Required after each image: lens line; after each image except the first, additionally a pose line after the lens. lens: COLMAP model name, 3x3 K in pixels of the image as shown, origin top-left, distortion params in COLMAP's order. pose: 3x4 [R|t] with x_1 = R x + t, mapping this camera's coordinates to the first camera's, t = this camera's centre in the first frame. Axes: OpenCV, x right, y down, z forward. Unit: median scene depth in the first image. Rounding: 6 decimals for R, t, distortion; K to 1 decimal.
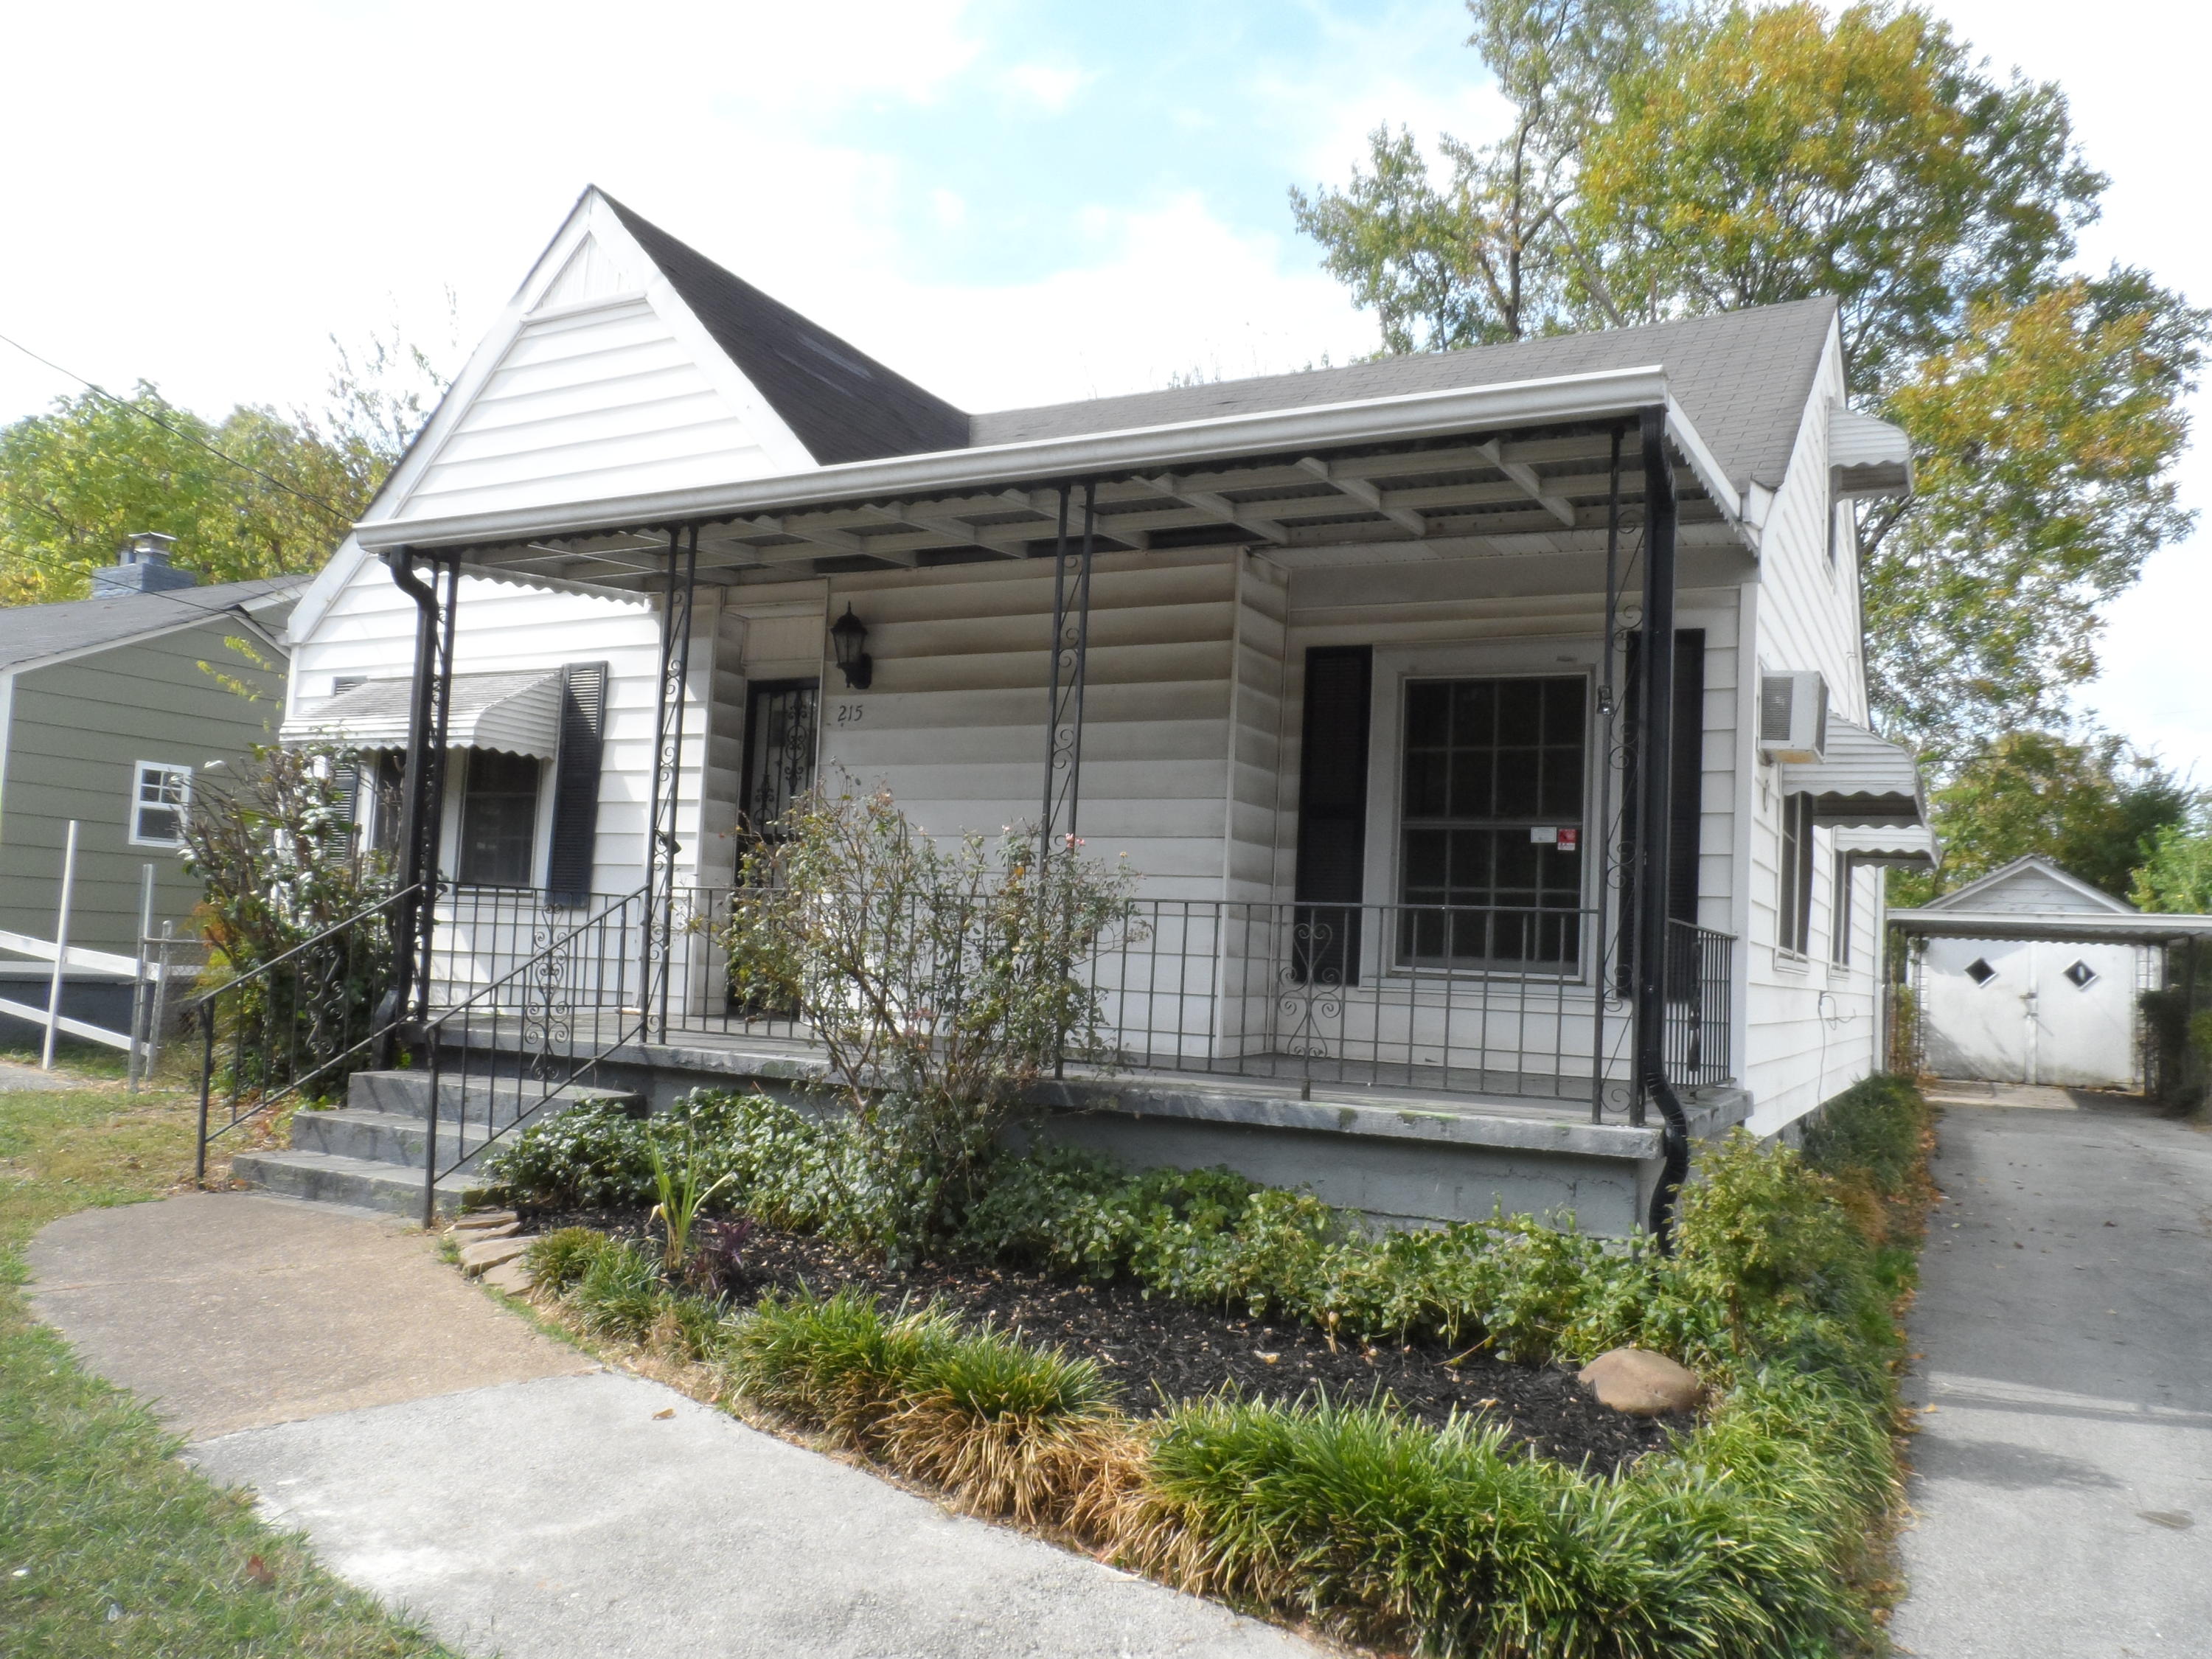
lens RADIAL K [[1671.1, 0, 1104.9], [0, 1671.1, 842.2], [0, 0, 1]] dist [-0.015098, -0.000249]
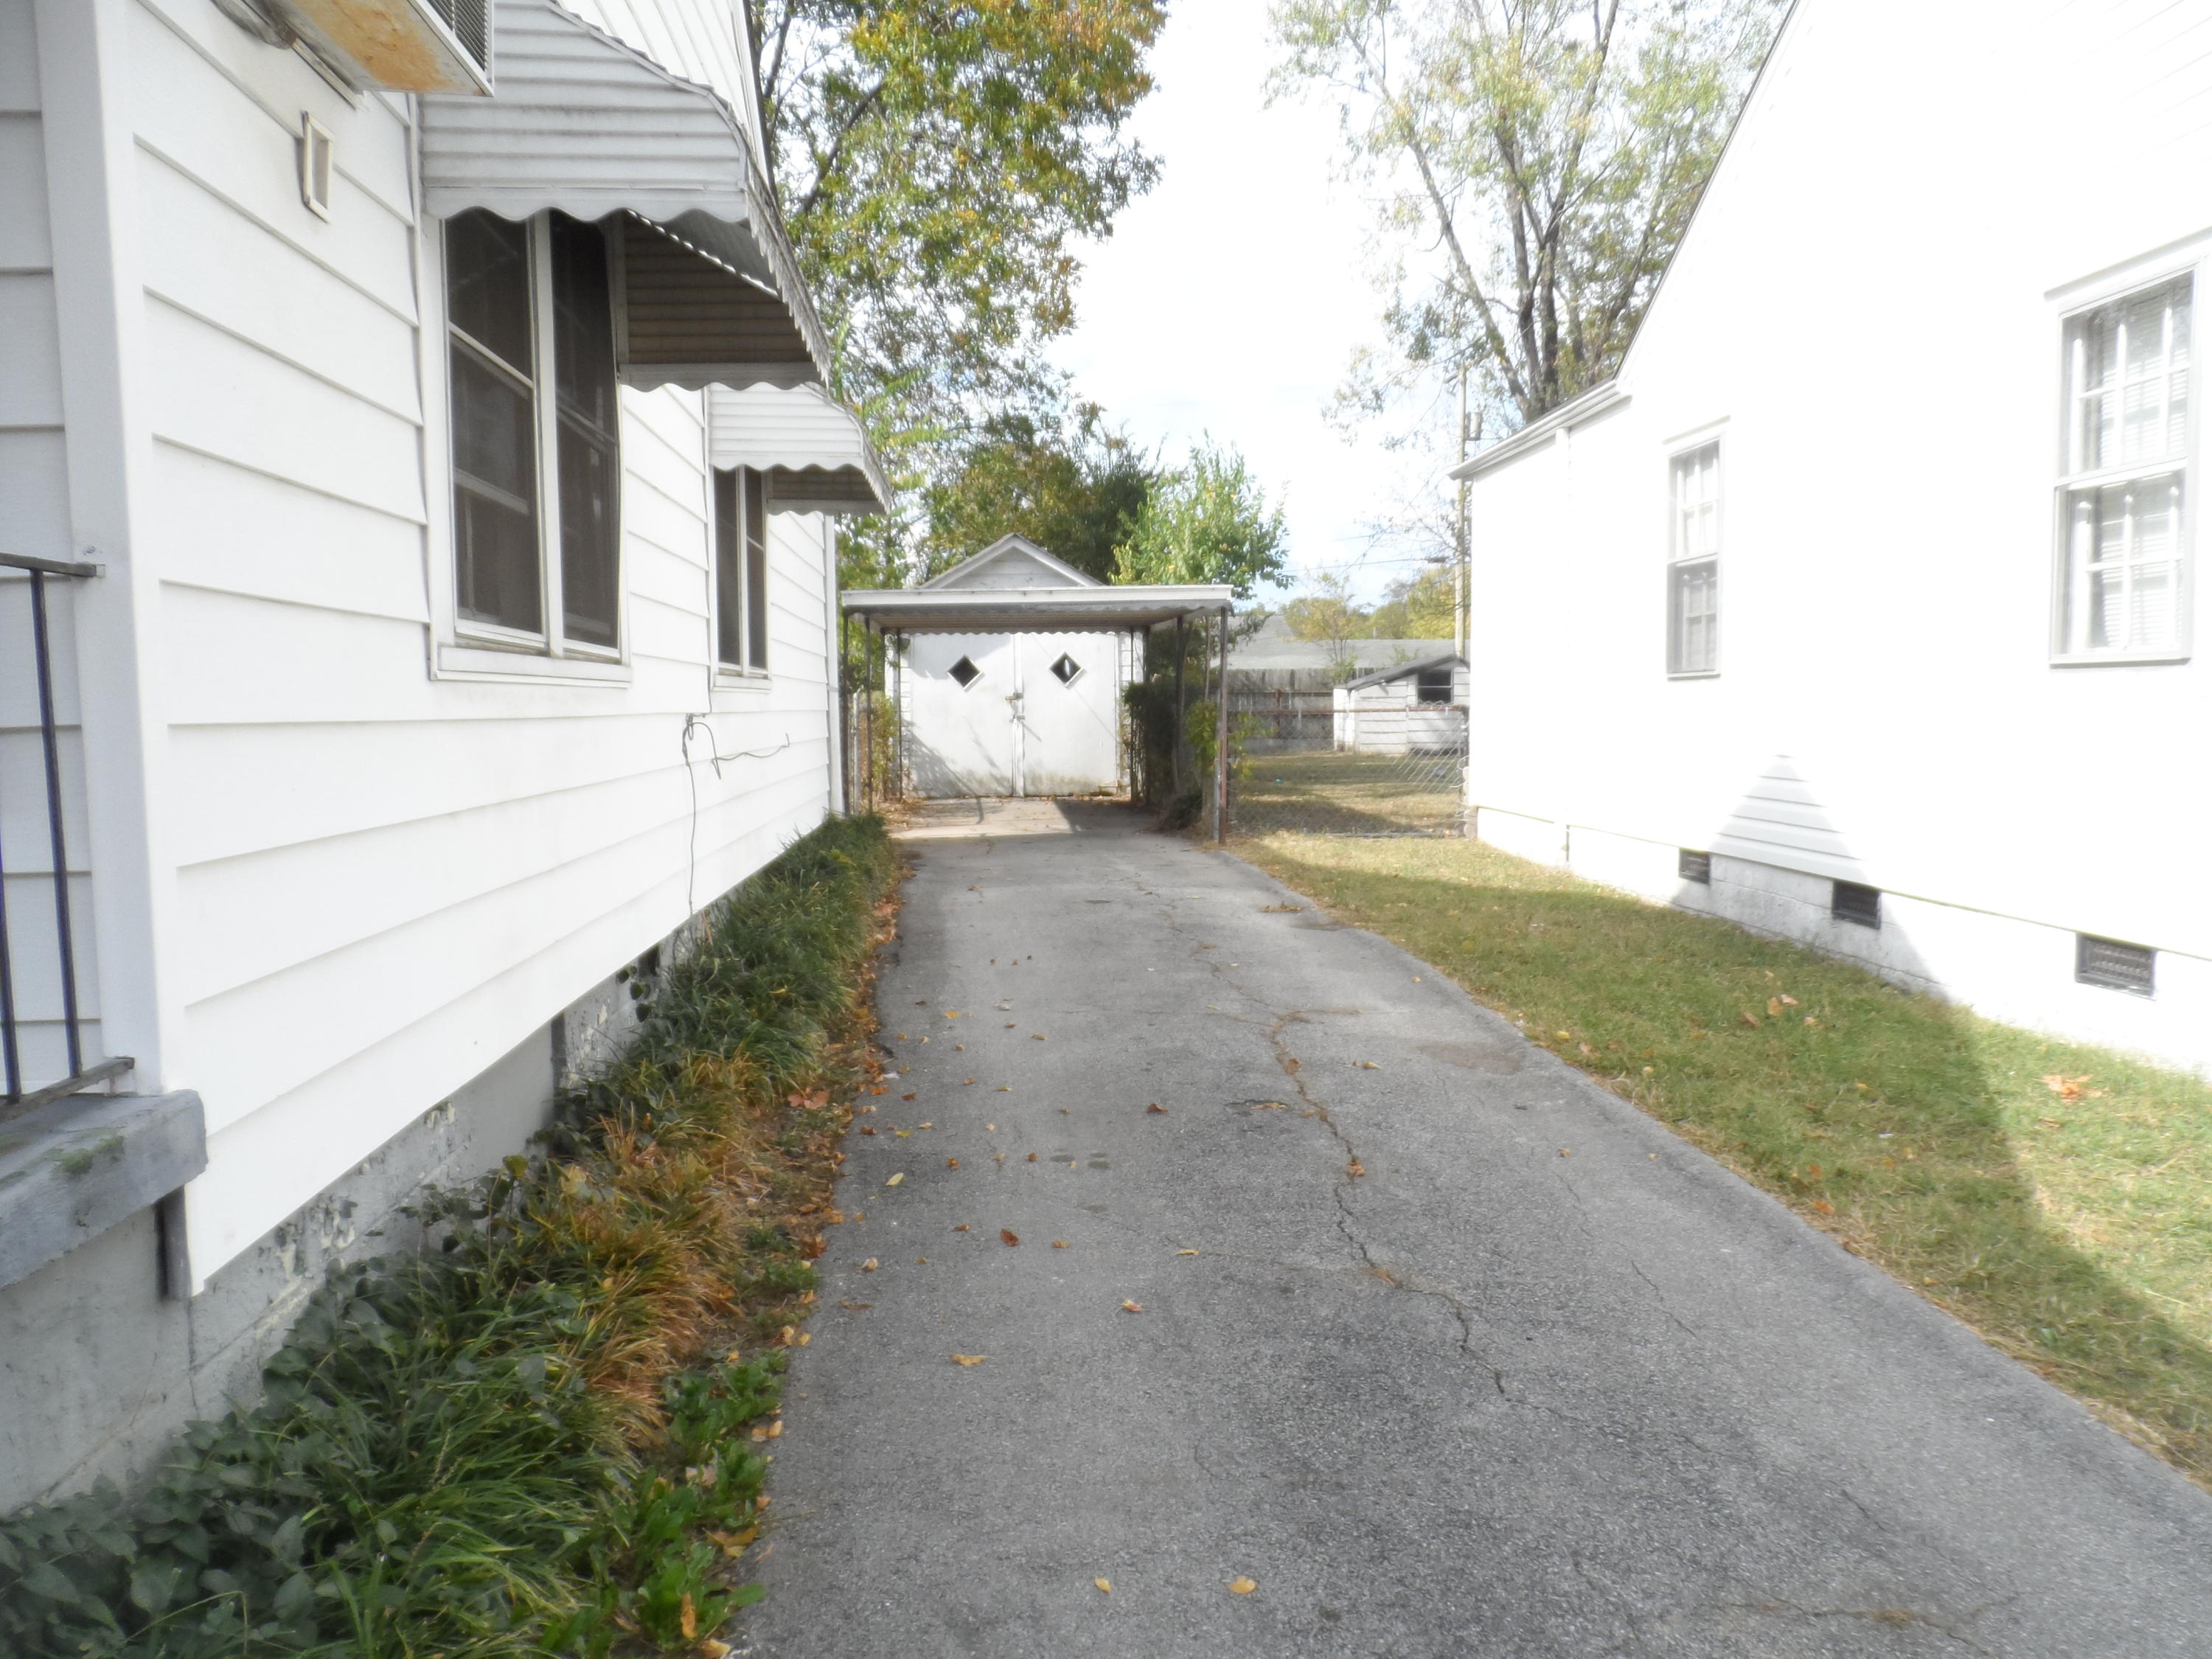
lens RADIAL K [[1660.0, 0, 1111.1], [0, 1660.0, 840.2], [0, 0, 1]] dist [-0.013470, -0.002541]
pose [[0.843668, -0.105284, 0.526441, 0.325779], [0.017897, 0.985553, 0.168422, 0.051239], [-0.536567, -0.132670, 0.833363, 0.585050]]
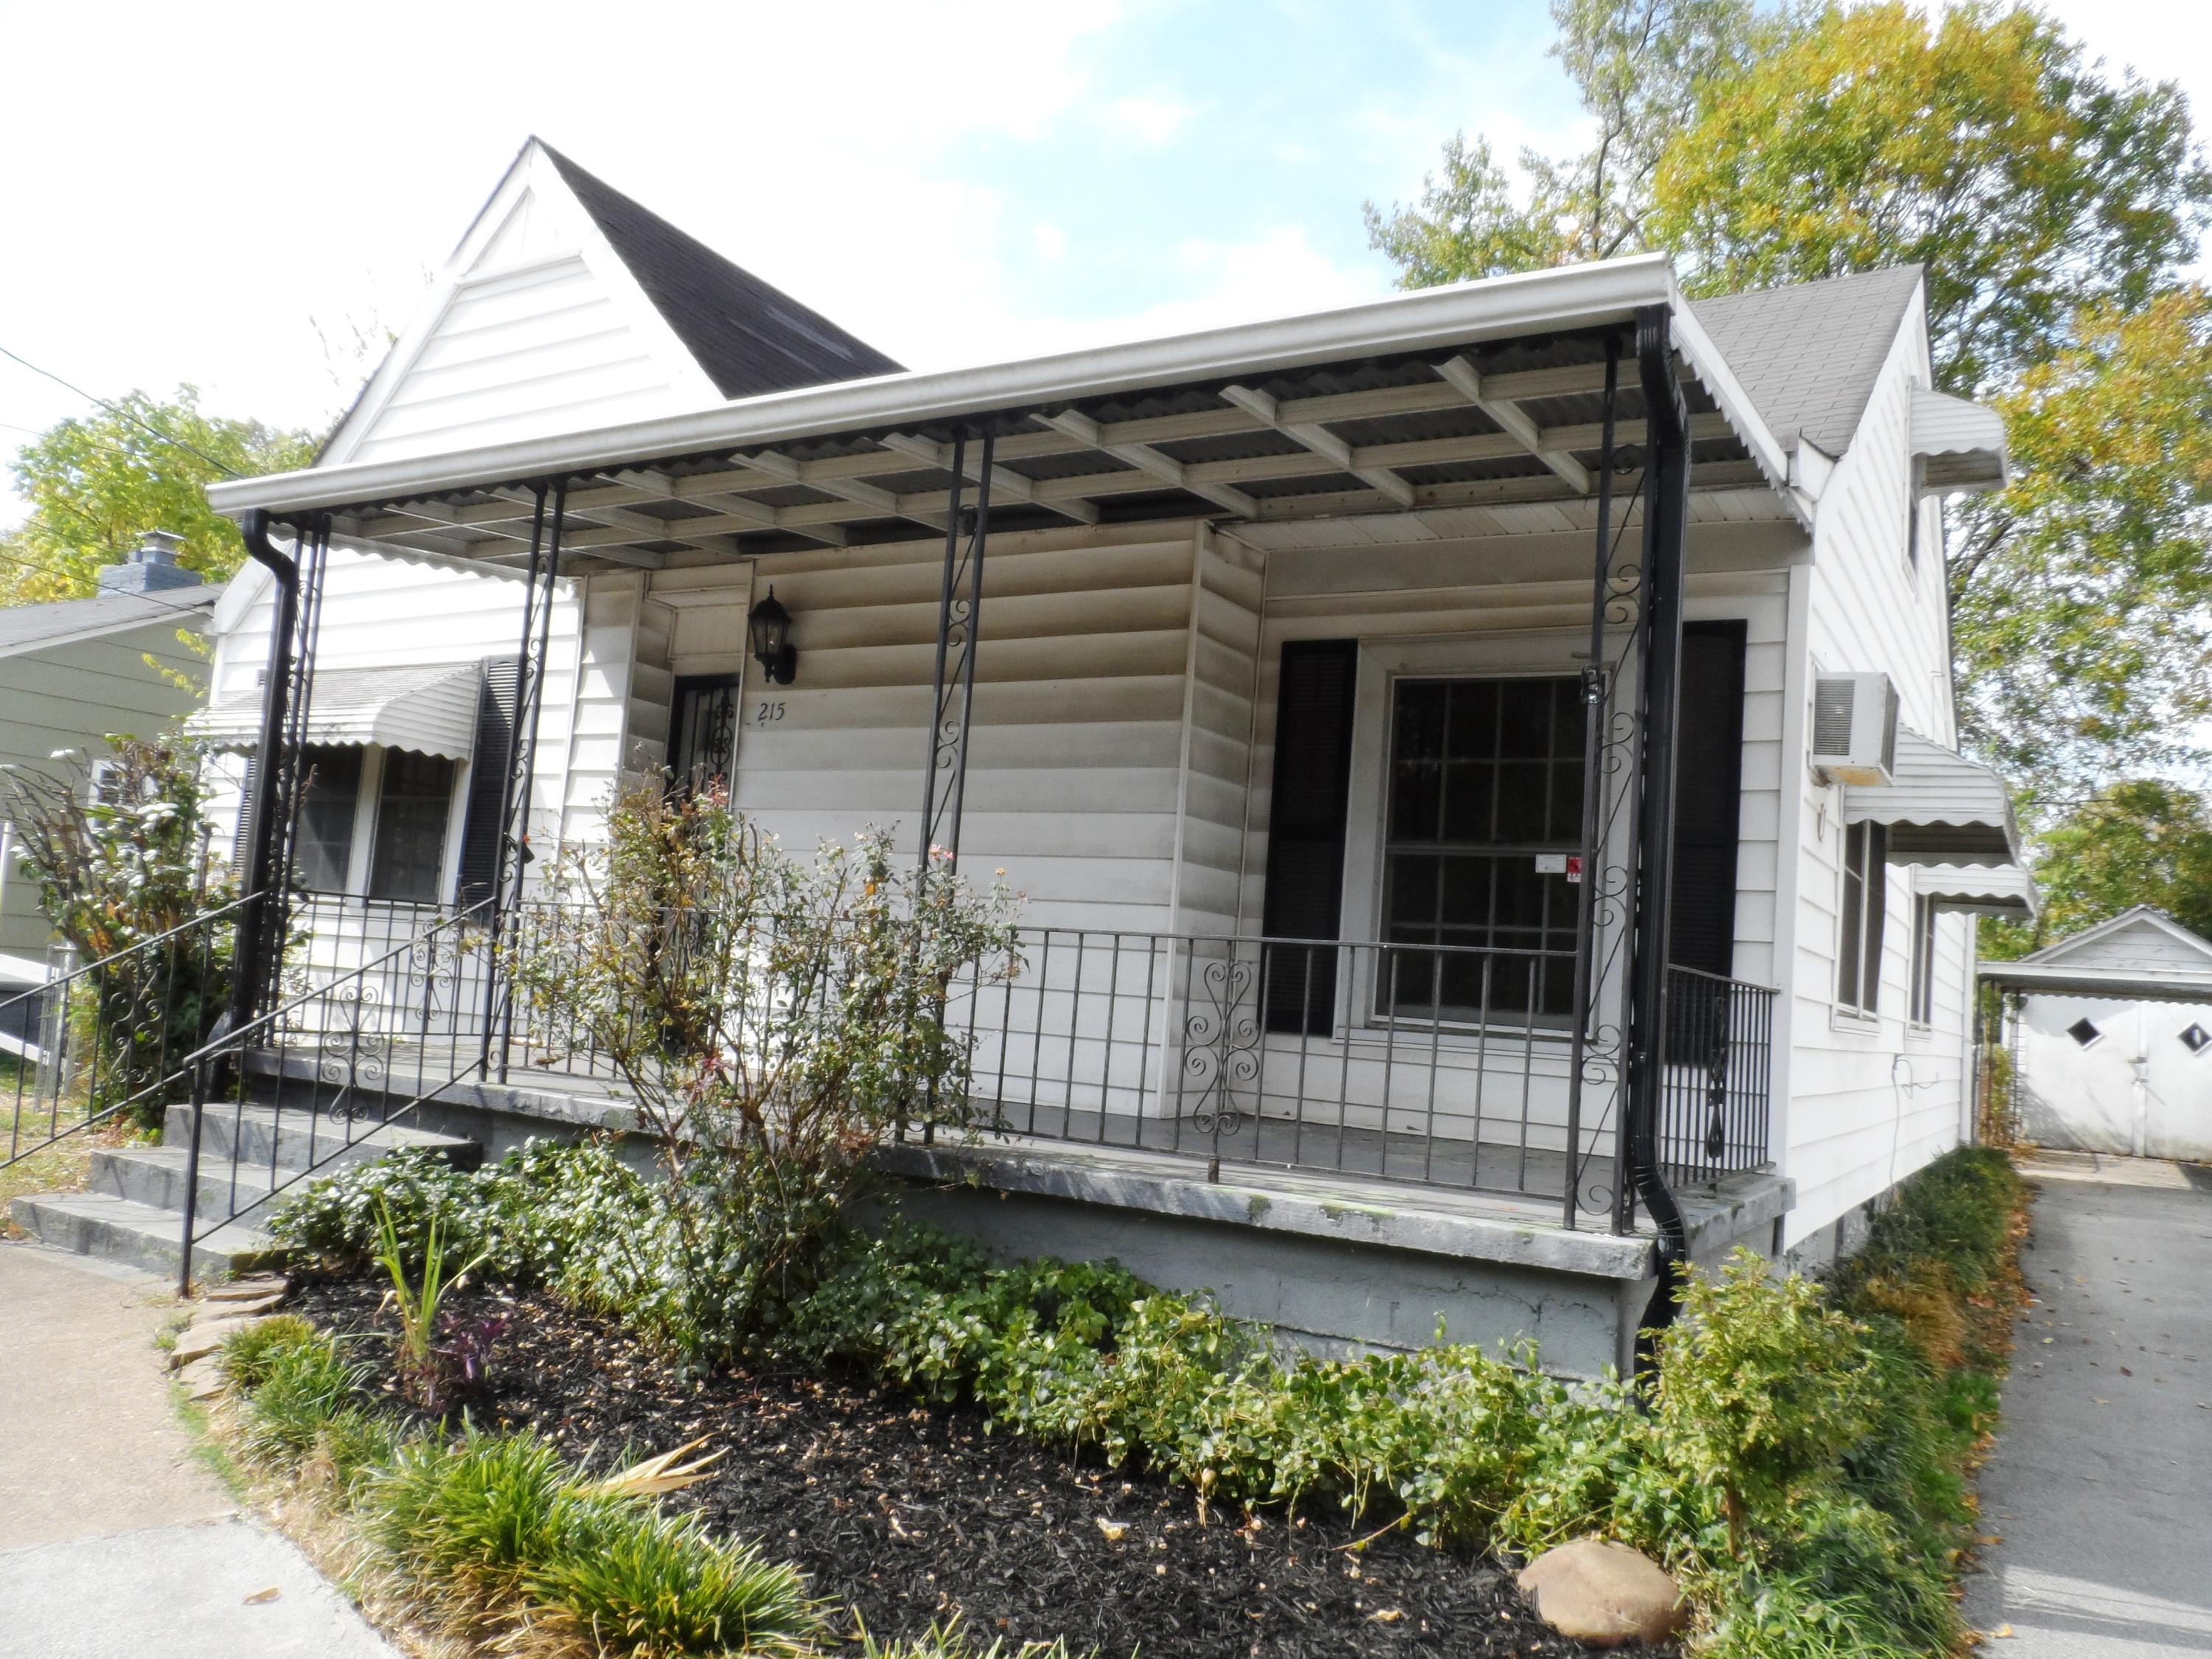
lens RADIAL K [[1660.0, 0, 1111.1], [0, 1660.0, 840.2], [0, 0, 1]] dist [-0.013470, -0.002541]
pose [[0.998565, 0.020849, -0.049337, 0.077904], [-0.021905, 0.999540, -0.020954, 0.005914], [0.048877, 0.022005, 0.998562, 0.144955]]
